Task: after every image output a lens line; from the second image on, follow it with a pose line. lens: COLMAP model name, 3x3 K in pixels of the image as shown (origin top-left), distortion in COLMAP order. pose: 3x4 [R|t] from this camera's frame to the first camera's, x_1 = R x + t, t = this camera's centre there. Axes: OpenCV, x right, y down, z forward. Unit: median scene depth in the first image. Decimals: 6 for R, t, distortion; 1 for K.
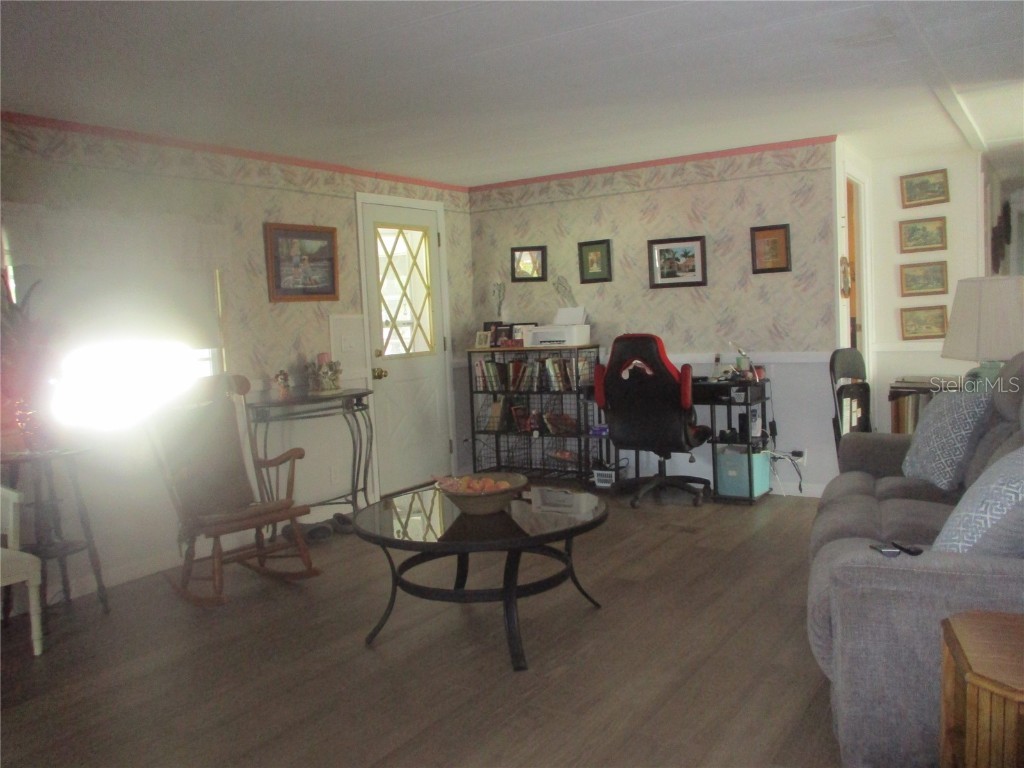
lens RADIAL K [[872.1, 0, 519.1], [0, 872.1, 378.8], [0, 0, 1]] dist [-0.023760, 0.007910]
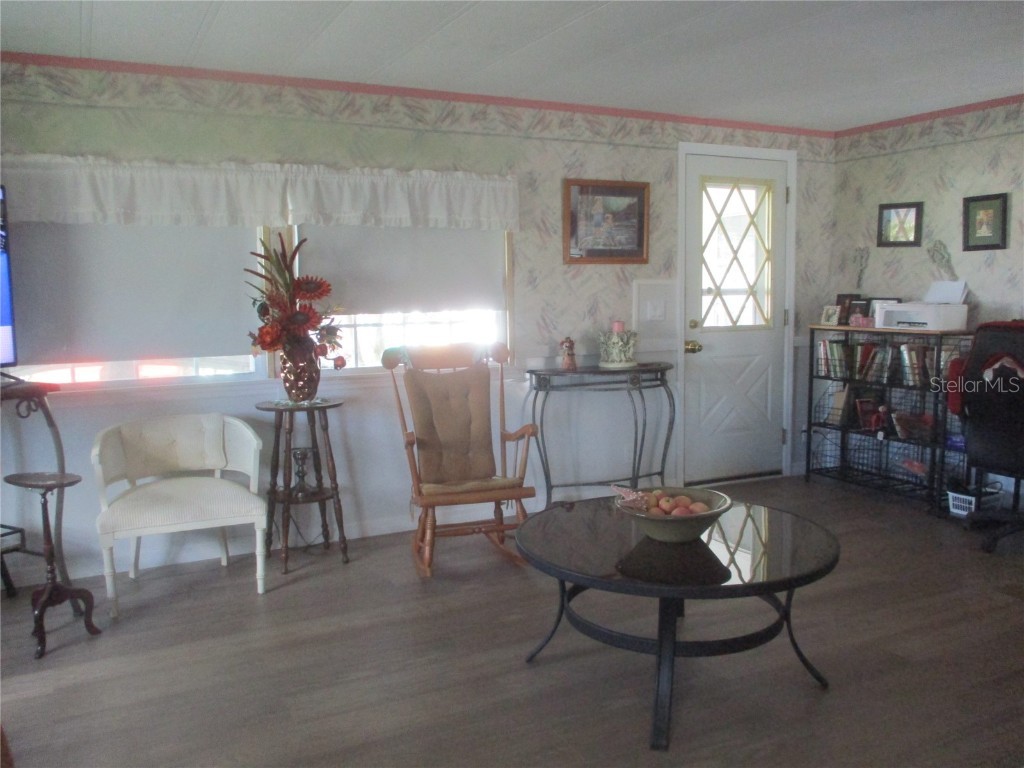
lens RADIAL K [[872.1, 0, 512.0], [0, 872.1, 379.2], [0, 0, 1]] dist [-0.023760, 0.007910]
pose [[0.863269, 0.094538, -0.495811, 0.124389], [-0.069364, 0.995203, 0.068987, -0.021869], [0.499955, -0.025163, 0.865686, 0.134012]]
